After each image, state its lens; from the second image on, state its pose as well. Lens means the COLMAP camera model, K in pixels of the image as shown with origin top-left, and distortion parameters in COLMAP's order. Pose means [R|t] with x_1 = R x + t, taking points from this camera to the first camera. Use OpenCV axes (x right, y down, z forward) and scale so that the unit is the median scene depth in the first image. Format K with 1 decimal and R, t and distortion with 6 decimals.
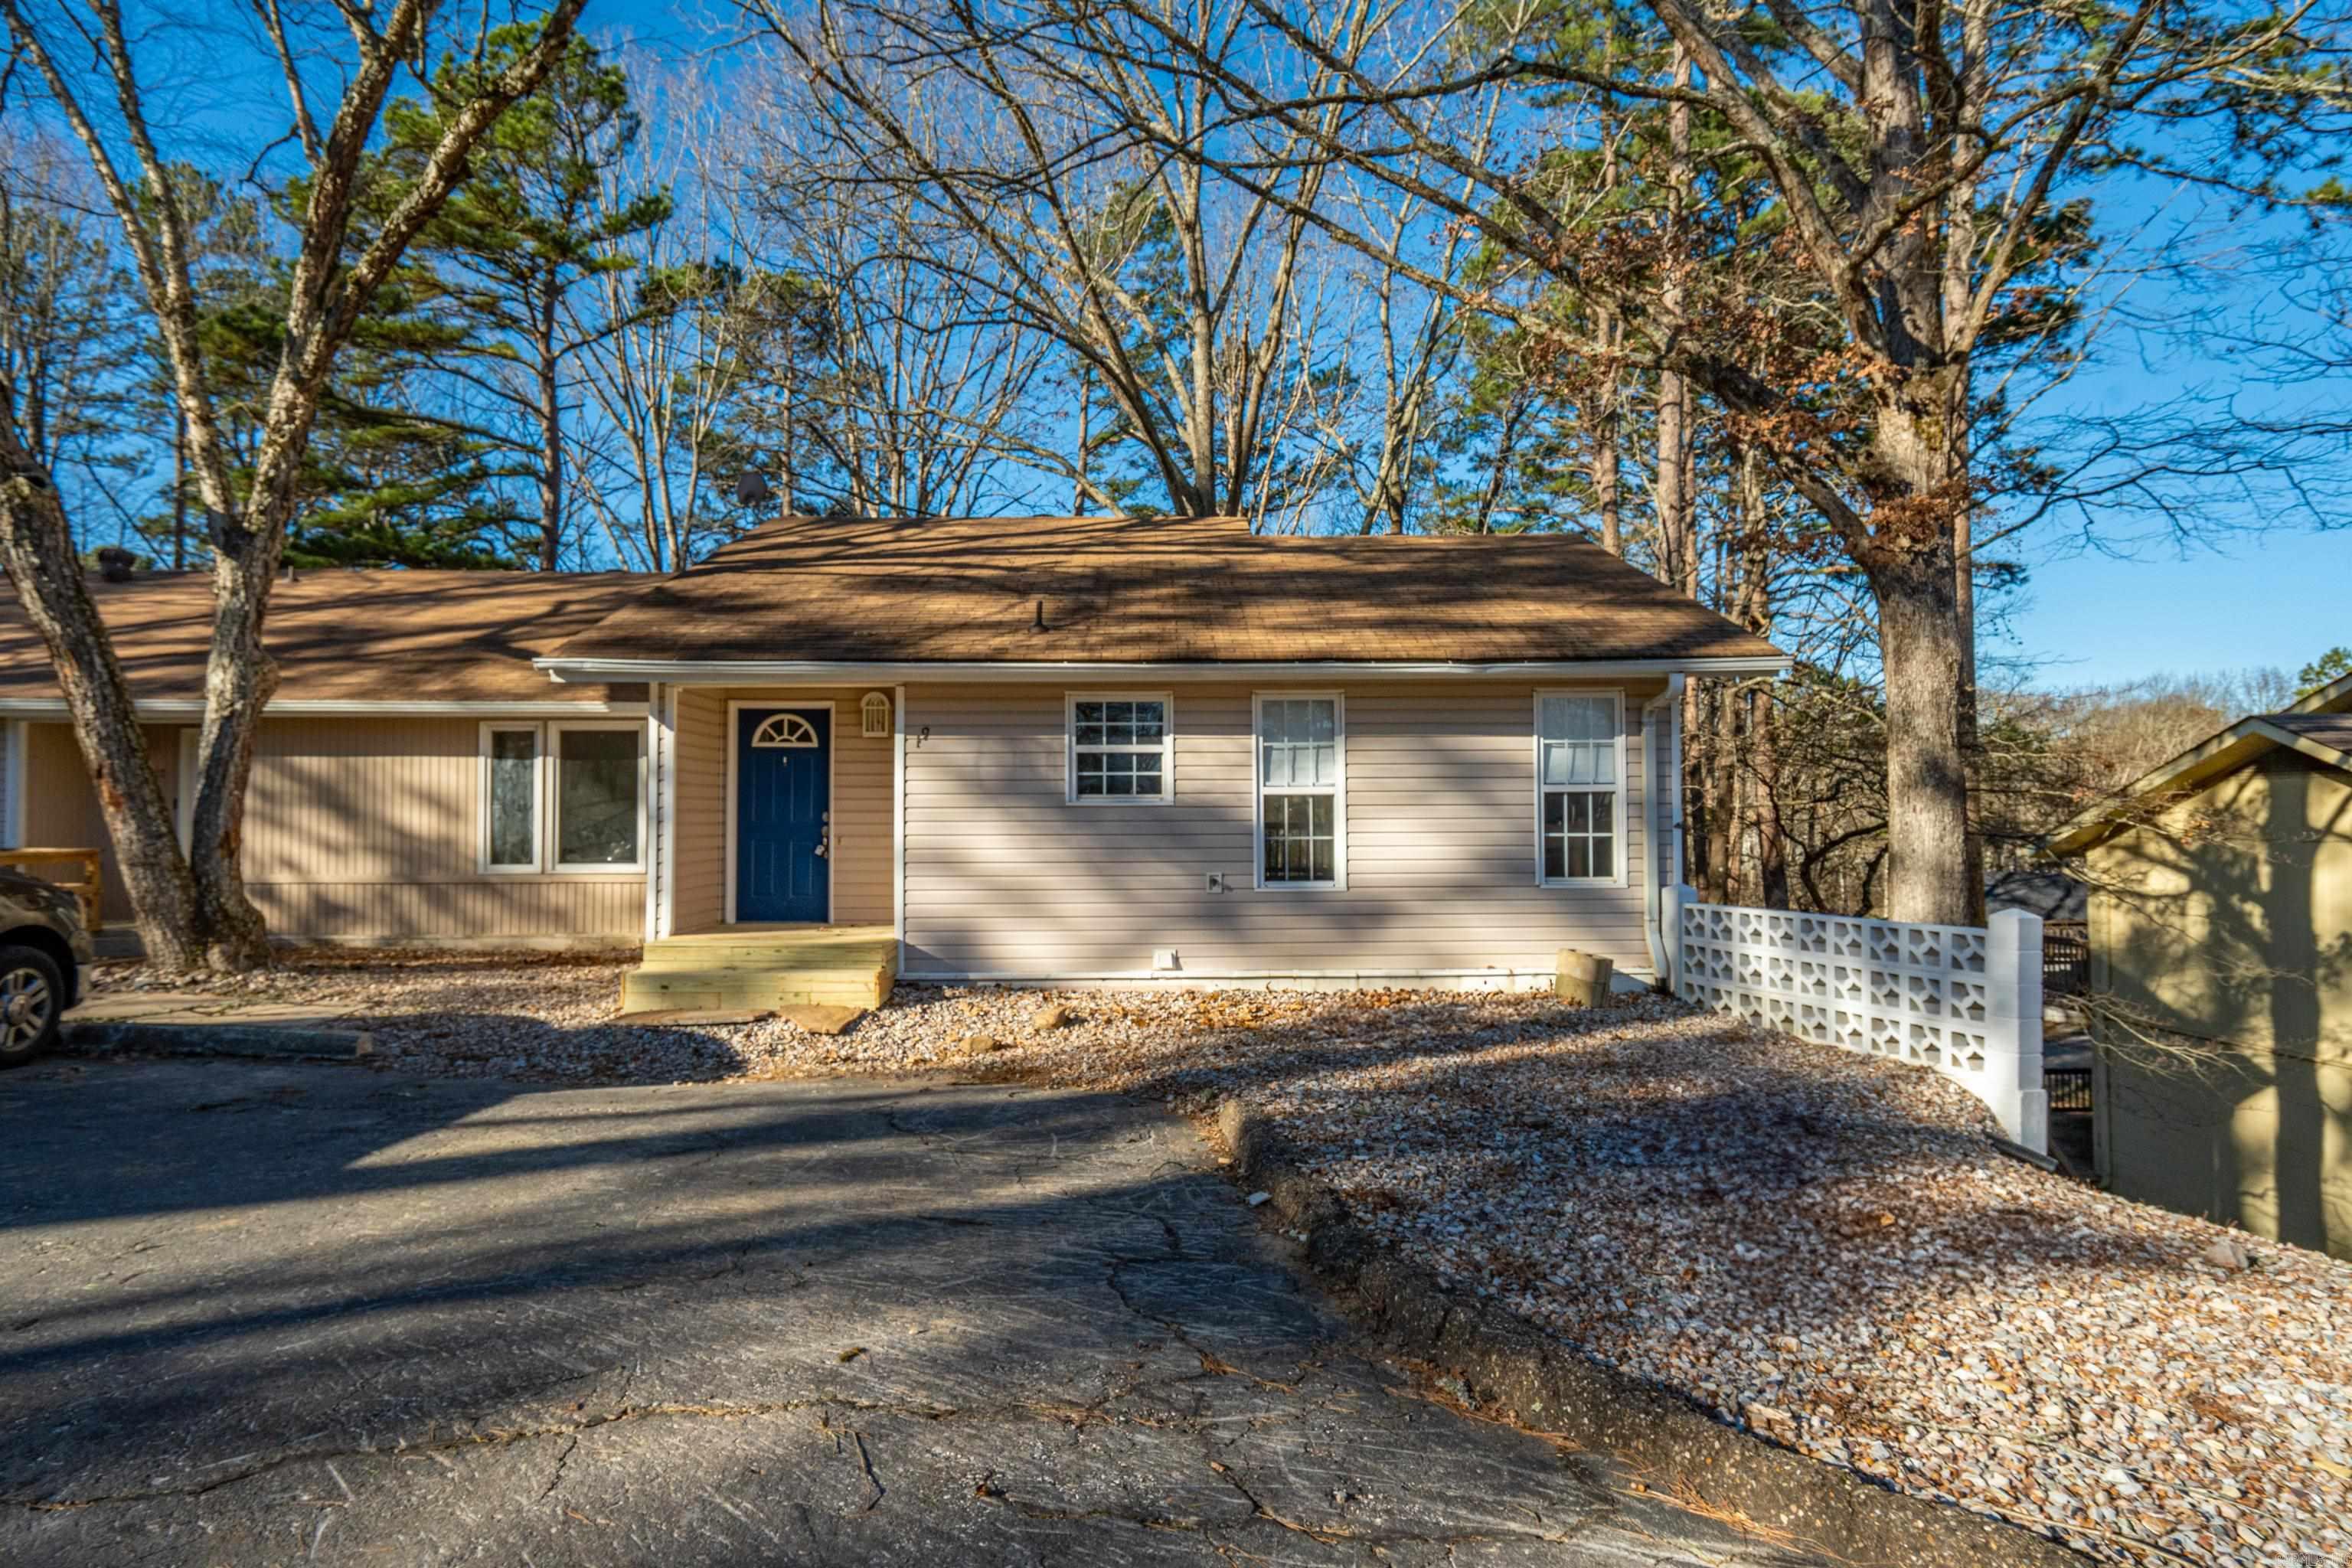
lens RADIAL K [[1279.8, 0, 1172.8], [0, 1279.8, 790.5], [0, 0, 1]] dist [-0.003444, 0.000265]
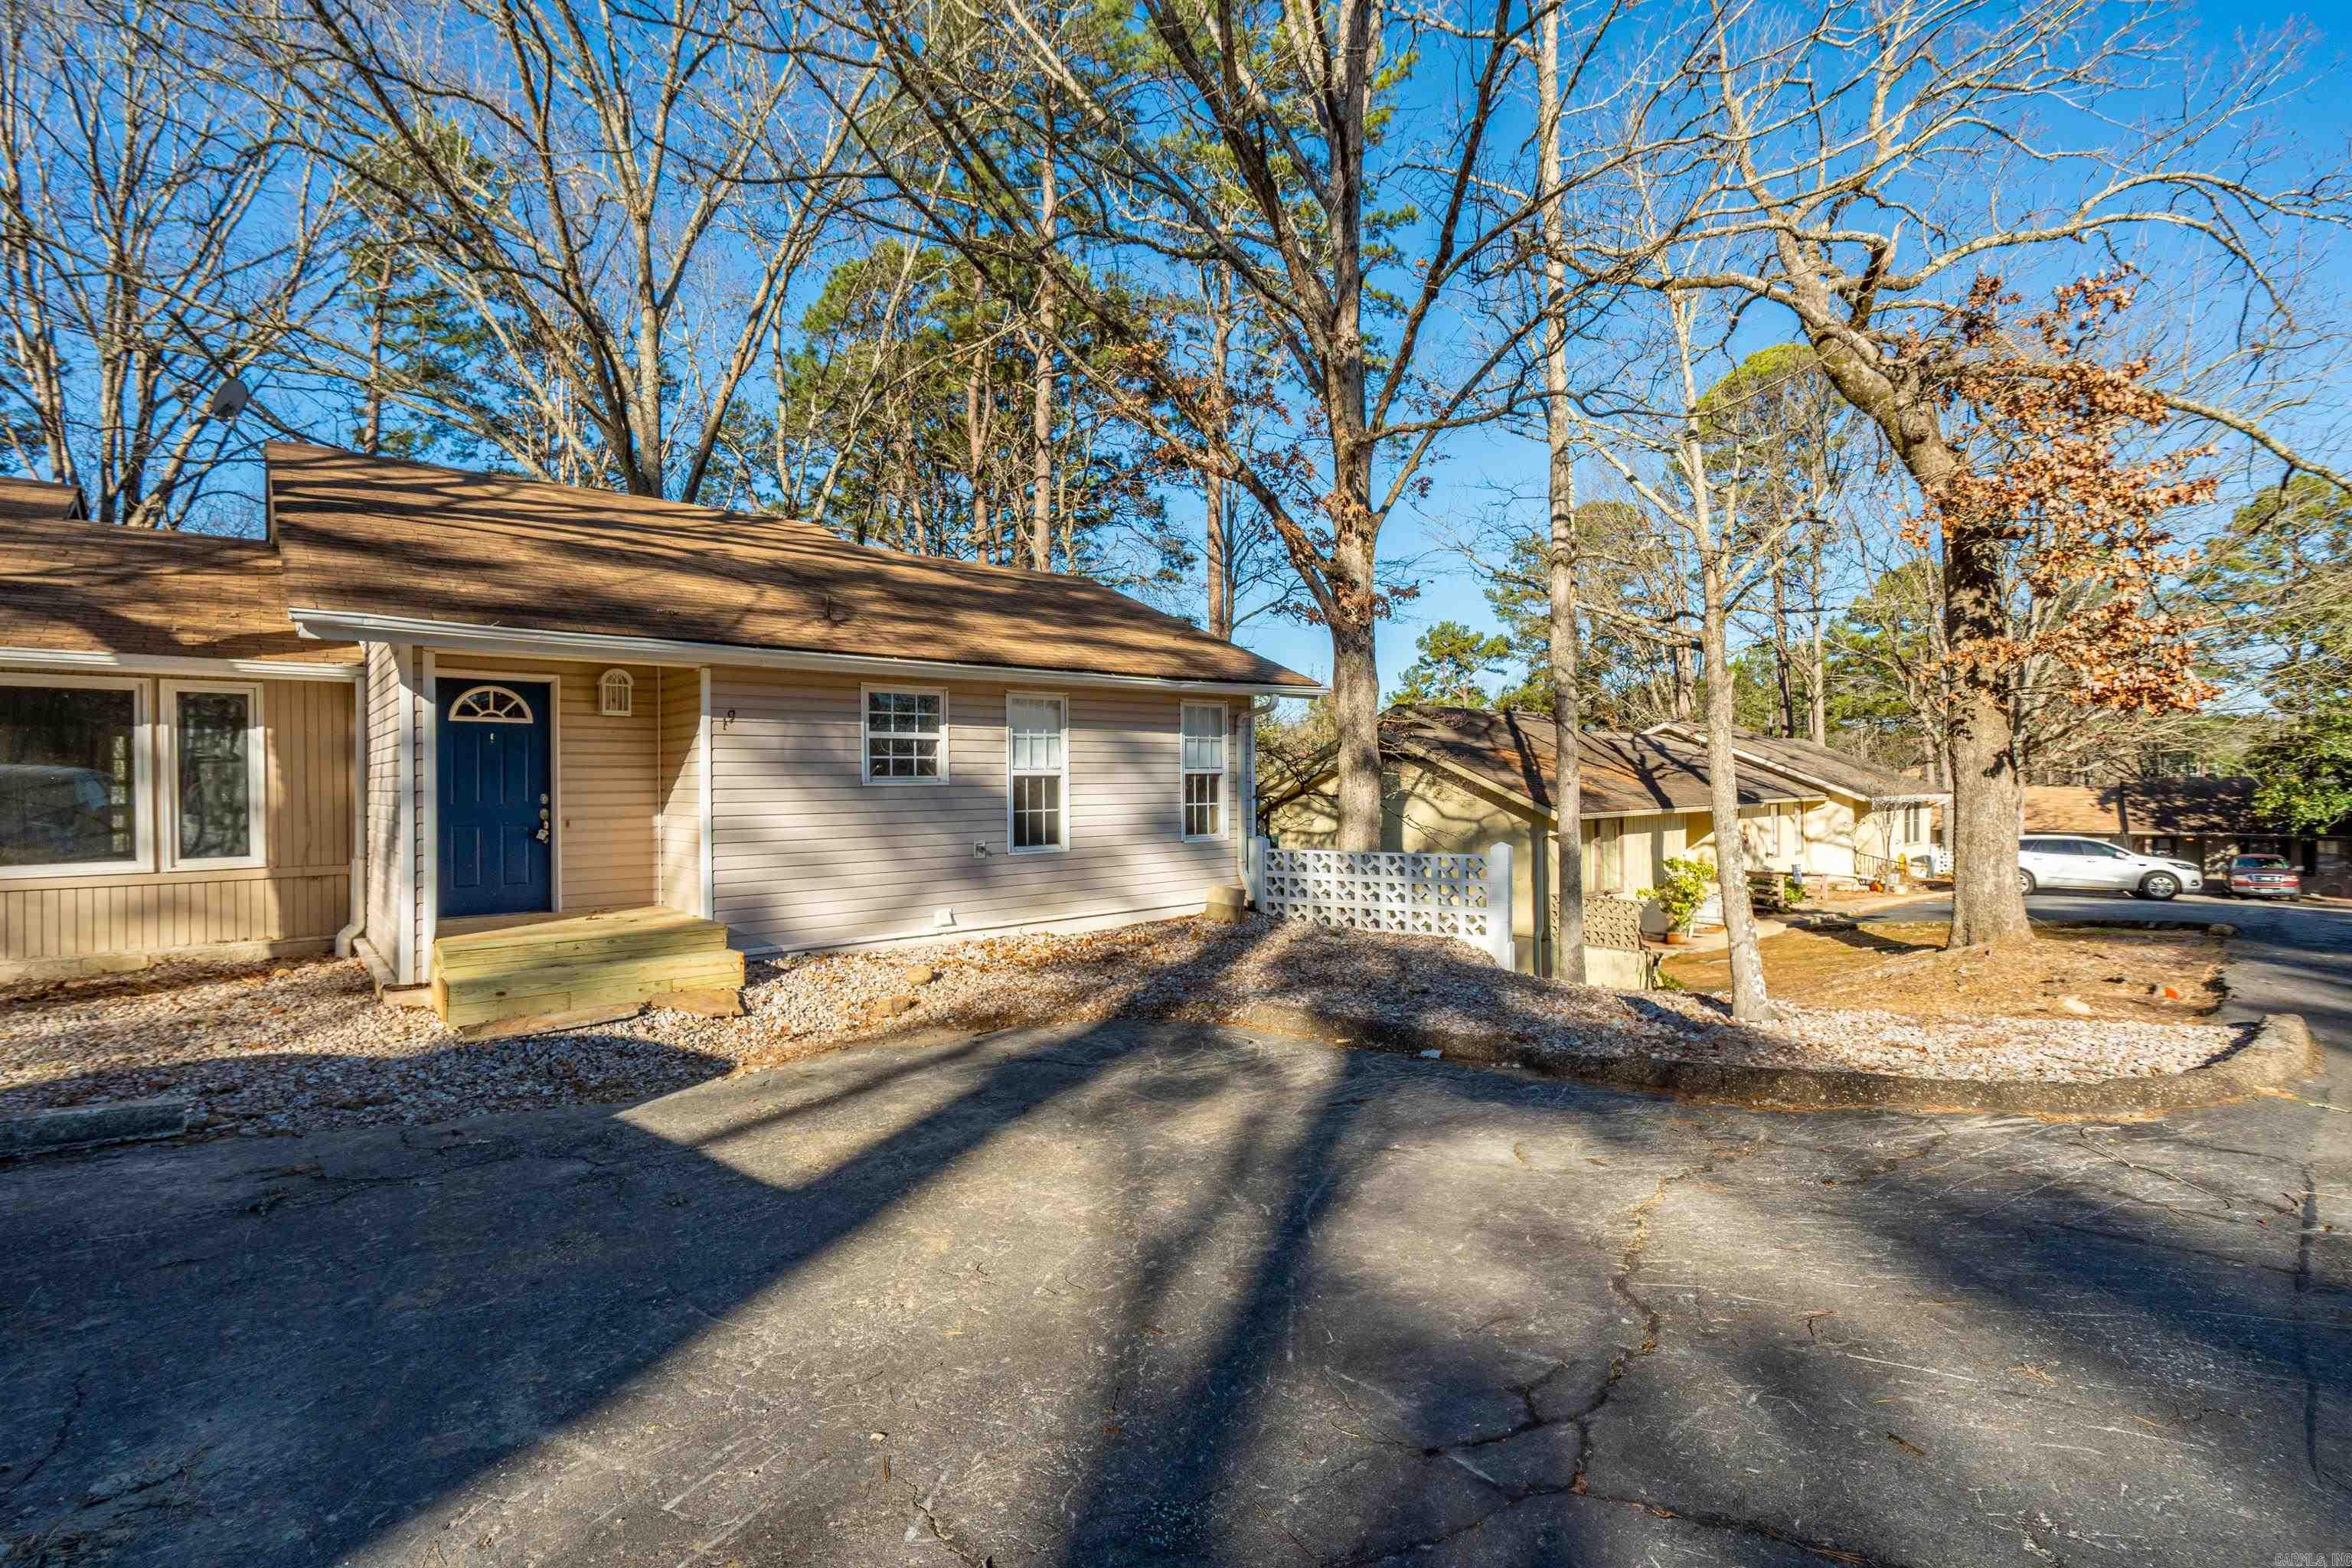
lens RADIAL K [[1073.4, 0, 1170.5], [0, 1073.4, 783.6], [0, 0, 1]] dist [-0.002852, -0.000233]
pose [[0.763334, -0.005029, 0.645984, -0.477932], [-0.008631, 0.999801, 0.017982, -0.009010], [-0.645946, -0.019302, 0.763139, 0.118493]]
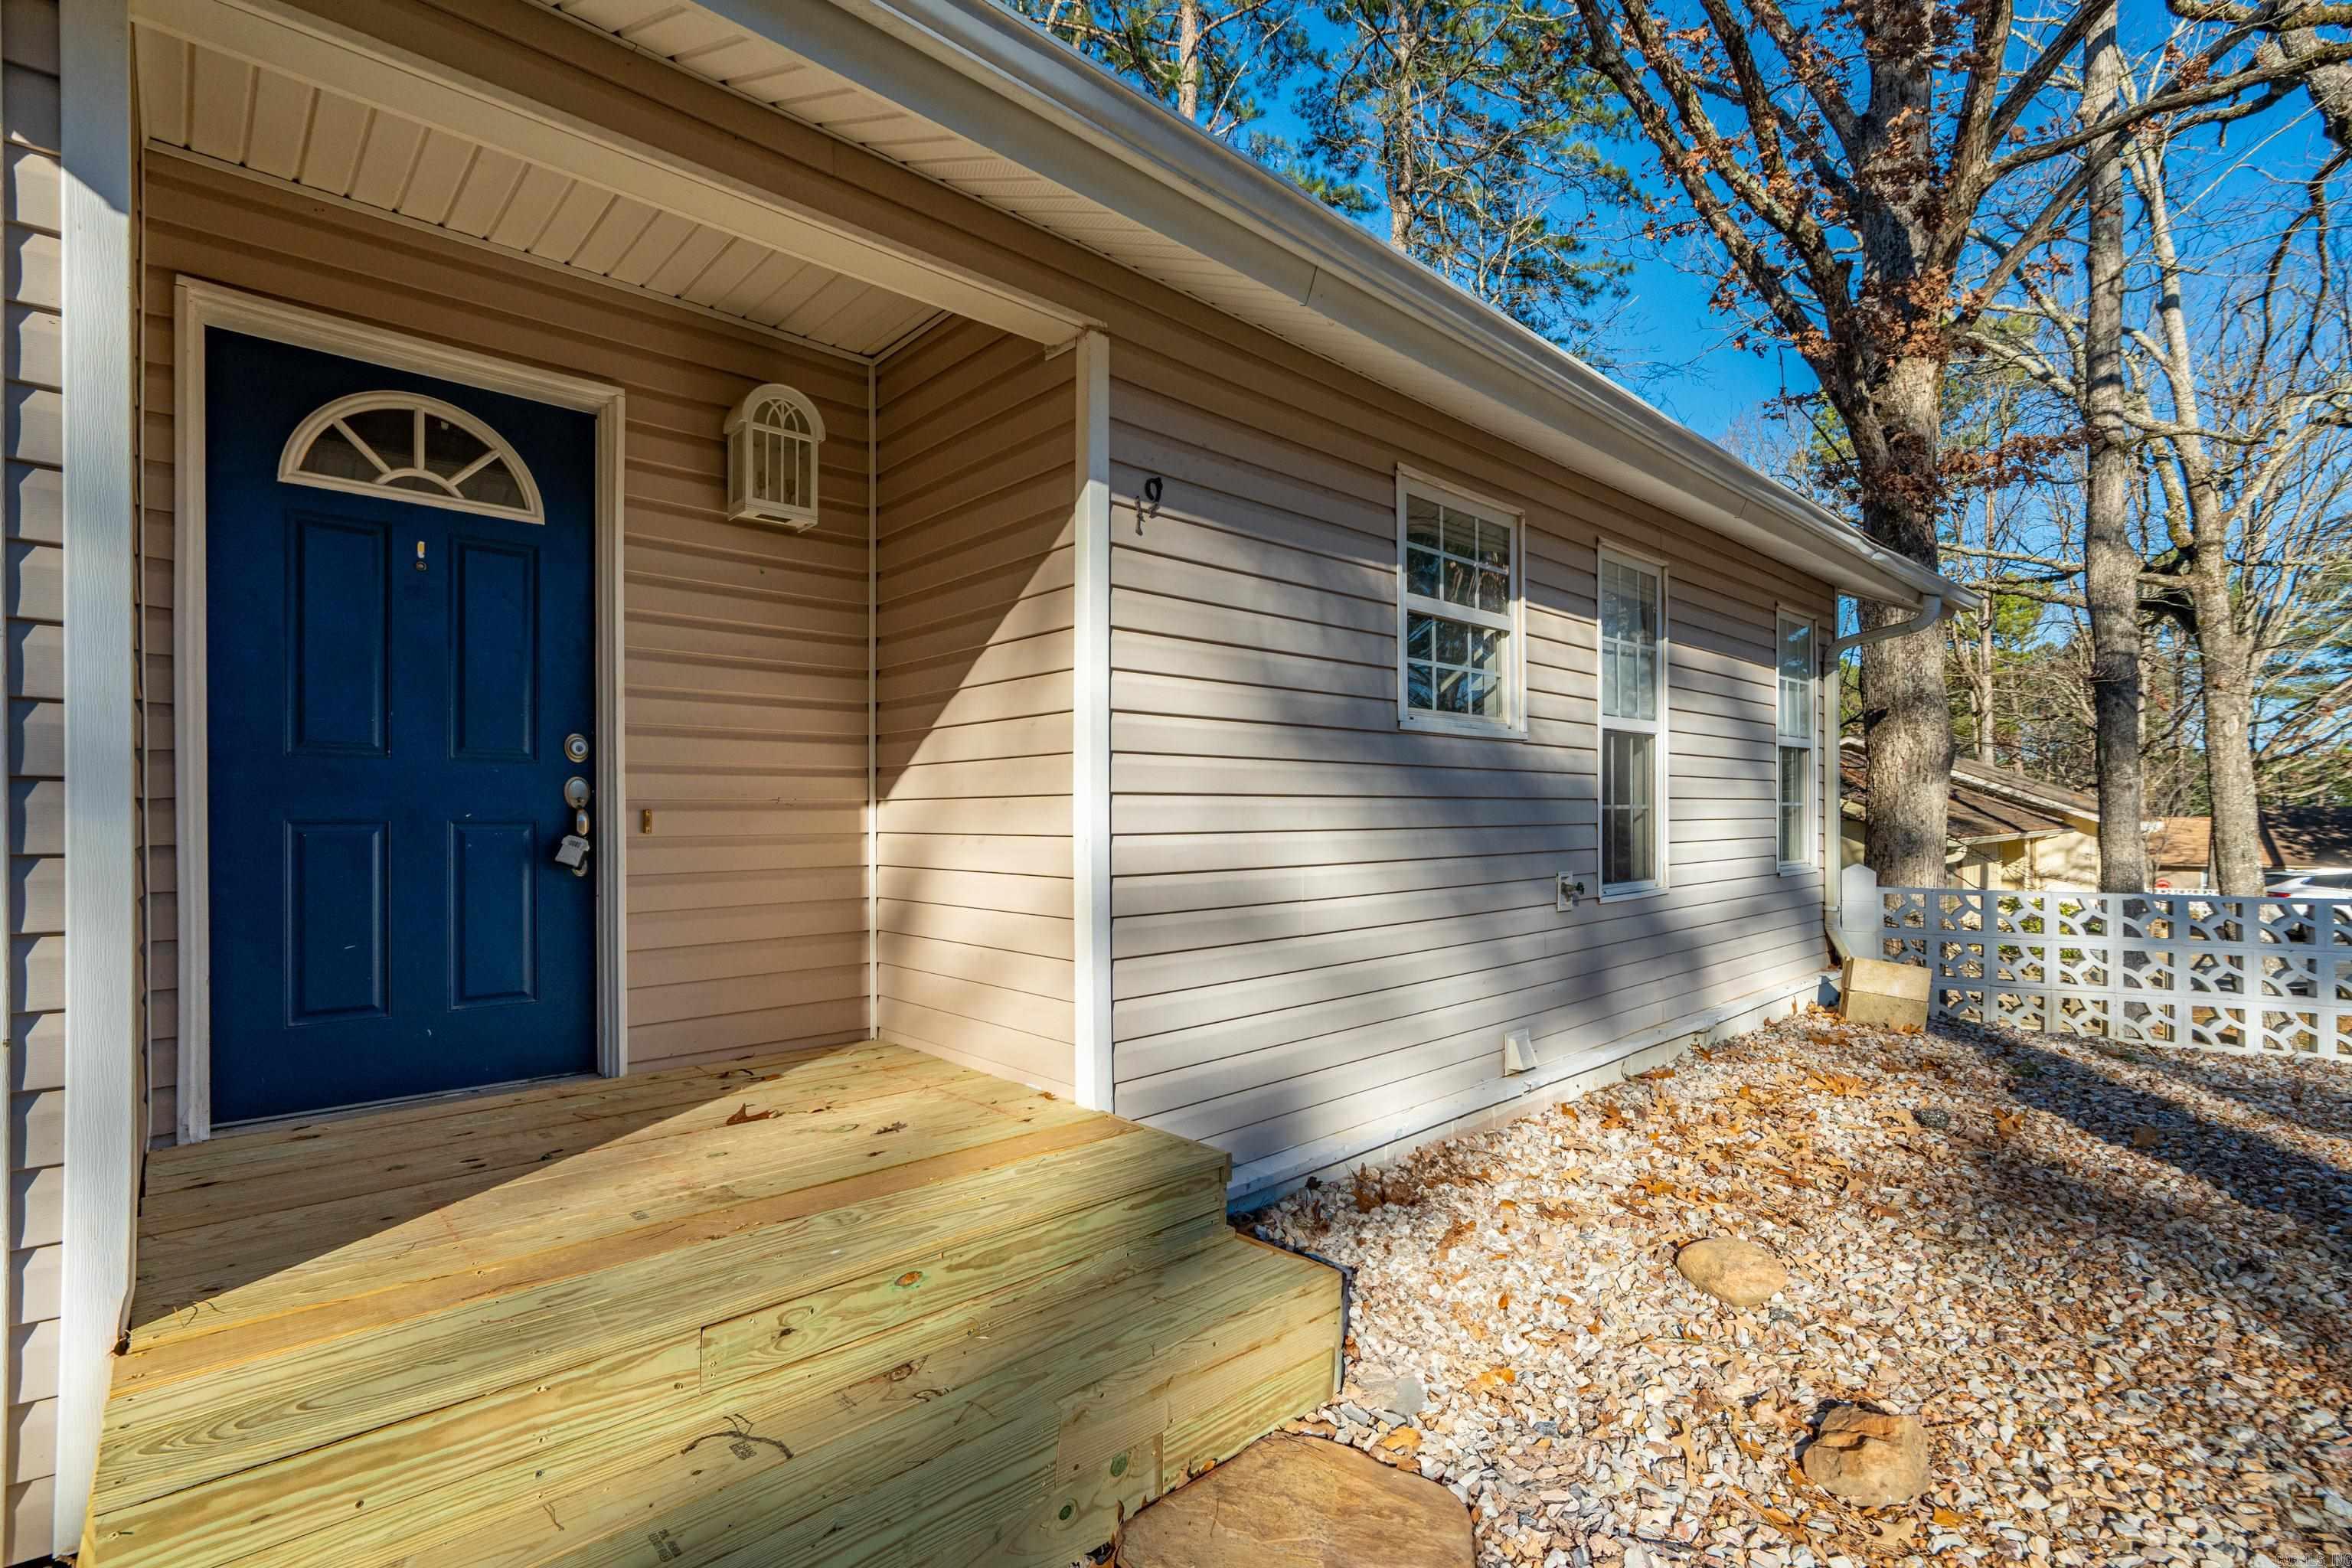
lens RADIAL K [[1073.4, 0, 1174.0], [0, 1073.4, 817.7], [0, 0, 1]] dist [-0.002852, -0.000233]
pose [[0.739387, -0.002377, 0.673276, -0.381840], [-0.011436, 0.999805, 0.016089, 0.036406], [-0.673183, -0.019596, 0.739216, 0.780026]]
